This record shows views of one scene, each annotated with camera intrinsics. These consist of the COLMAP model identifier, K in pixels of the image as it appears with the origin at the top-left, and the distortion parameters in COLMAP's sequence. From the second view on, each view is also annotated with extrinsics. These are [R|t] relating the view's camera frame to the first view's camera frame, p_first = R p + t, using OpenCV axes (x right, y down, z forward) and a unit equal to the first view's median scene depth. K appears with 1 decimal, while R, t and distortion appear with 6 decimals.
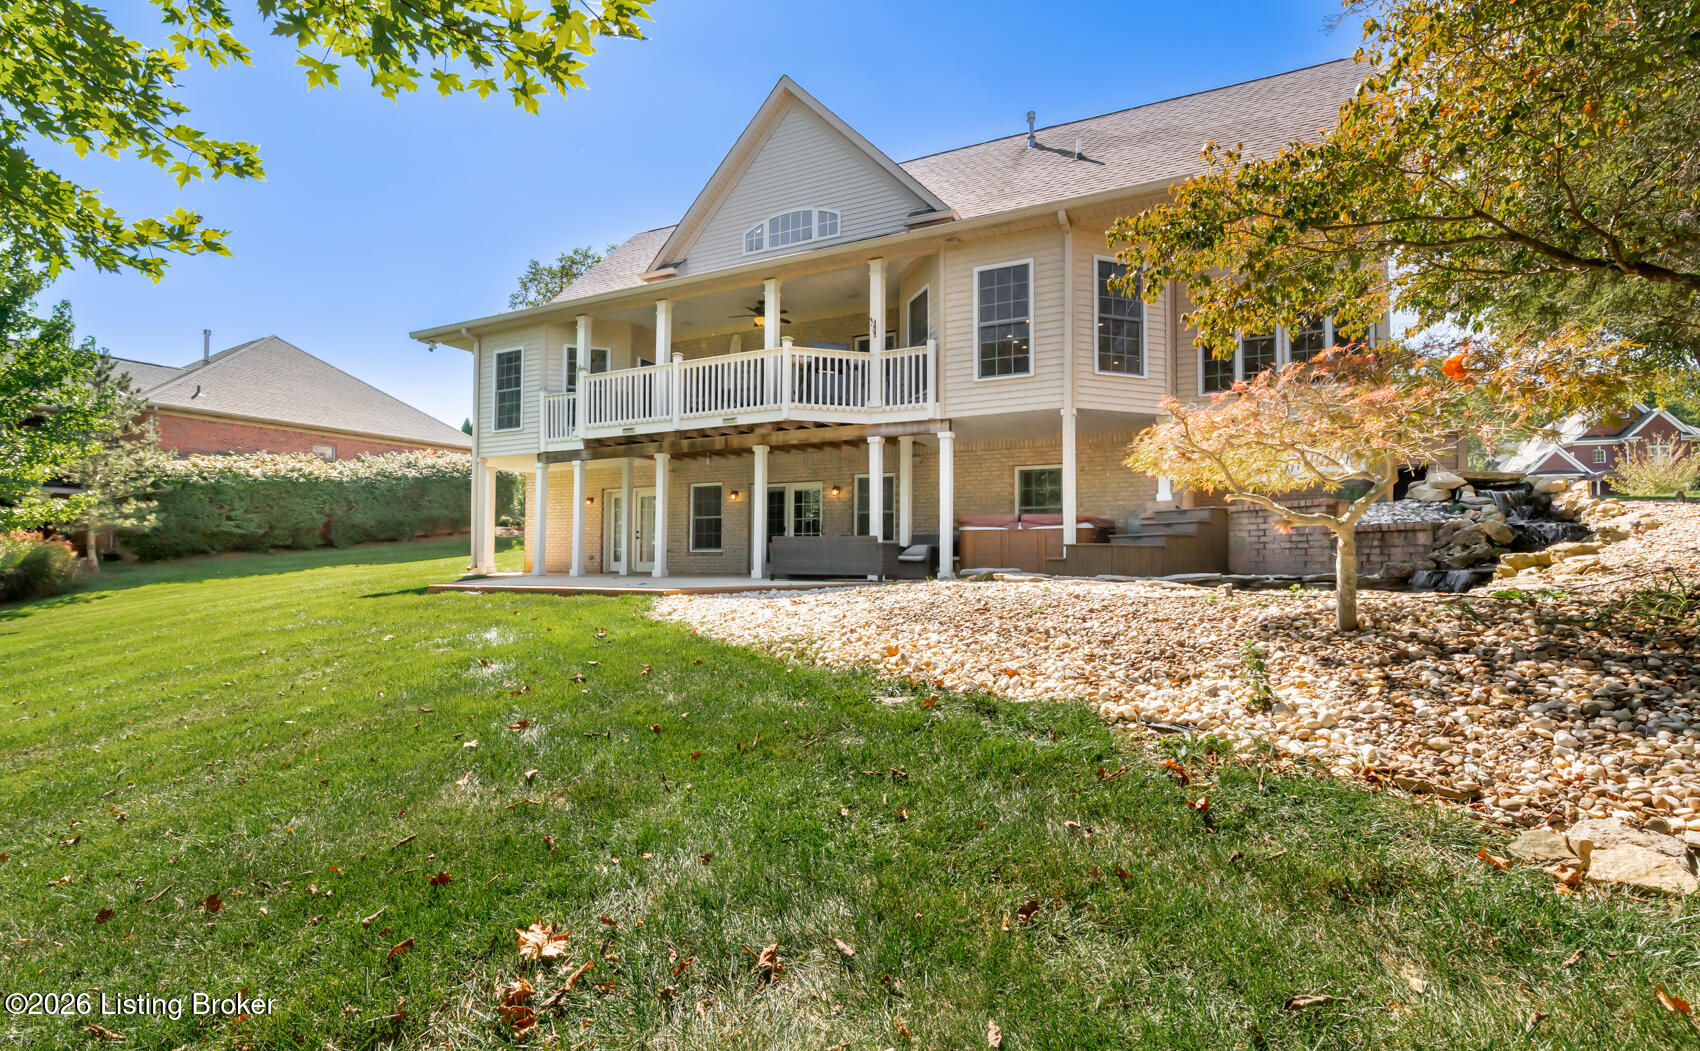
lens RADIAL K [[796.3, 0, 884.7], [0, 796.3, 532.4], [0, 0, 1]] dist [0.000357, -0.006962]
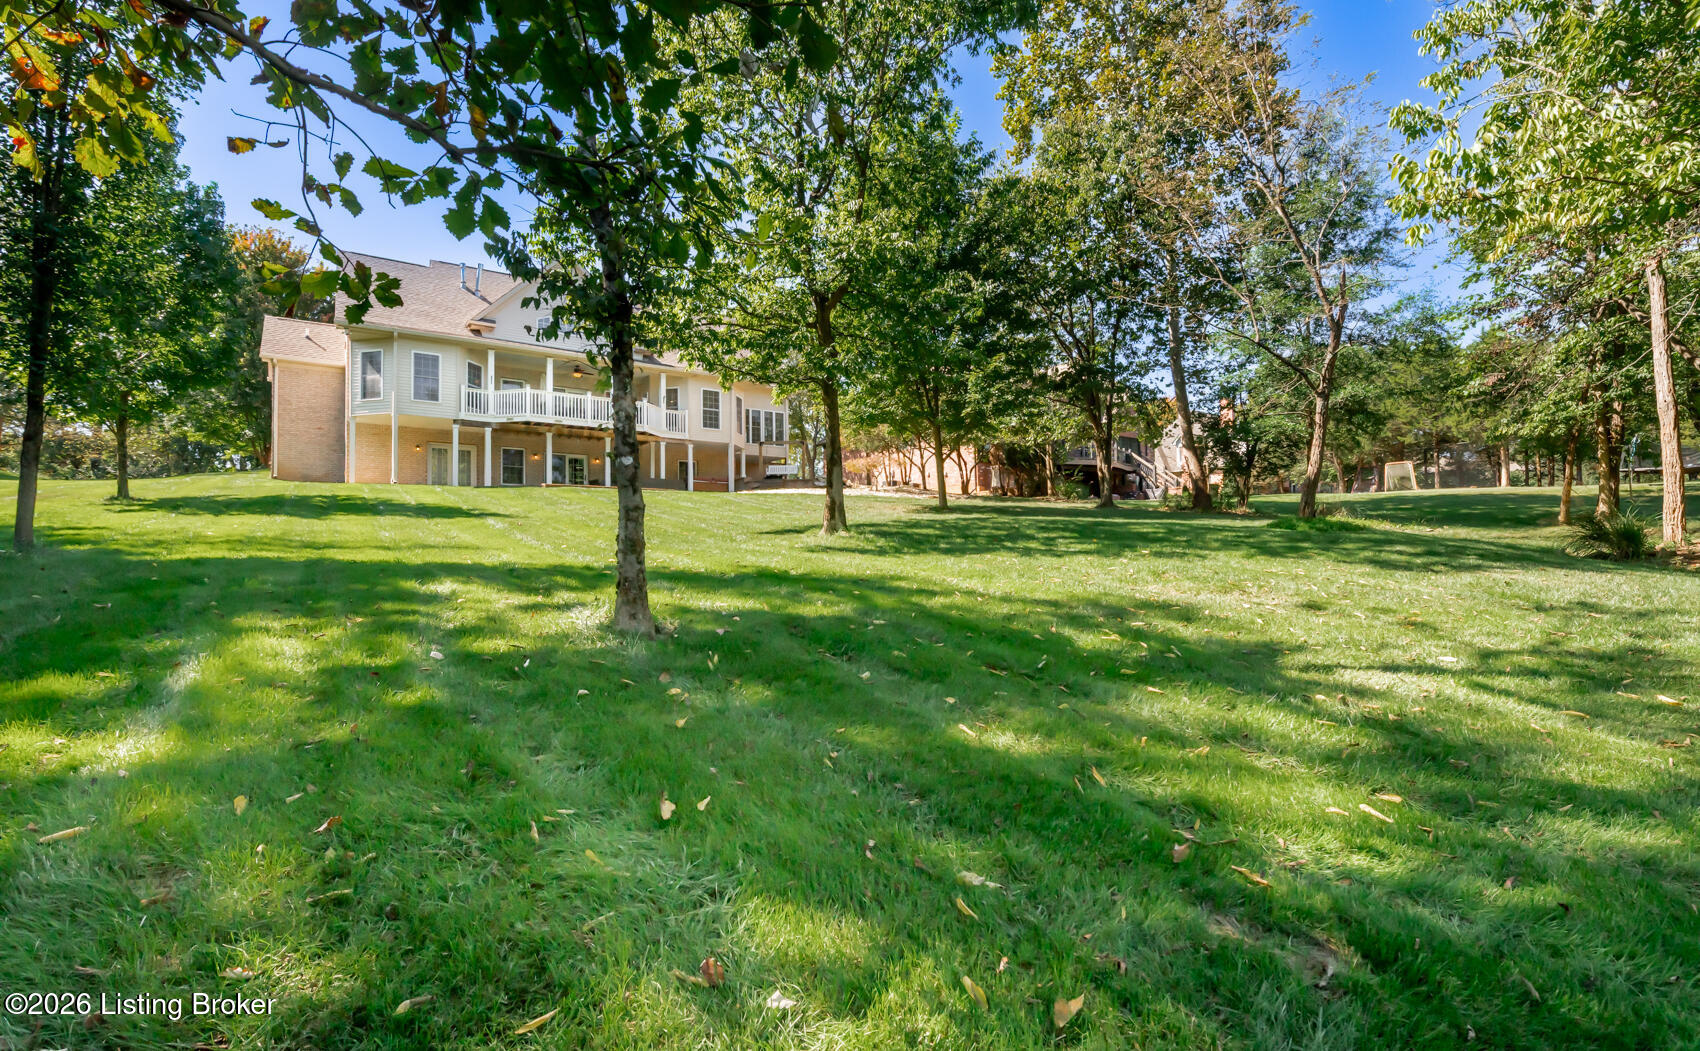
lens RADIAL K [[774.4, 0, 873.0], [0, 774.4, 534.6], [0, 0, 1]] dist [-0.002084, -0.015455]
pose [[0.470680, 0.028553, 0.881842, -1.743895], [-0.018558, 0.999575, -0.022459, 0.204731], [-0.882109, -0.005795, 0.471010, -0.717846]]
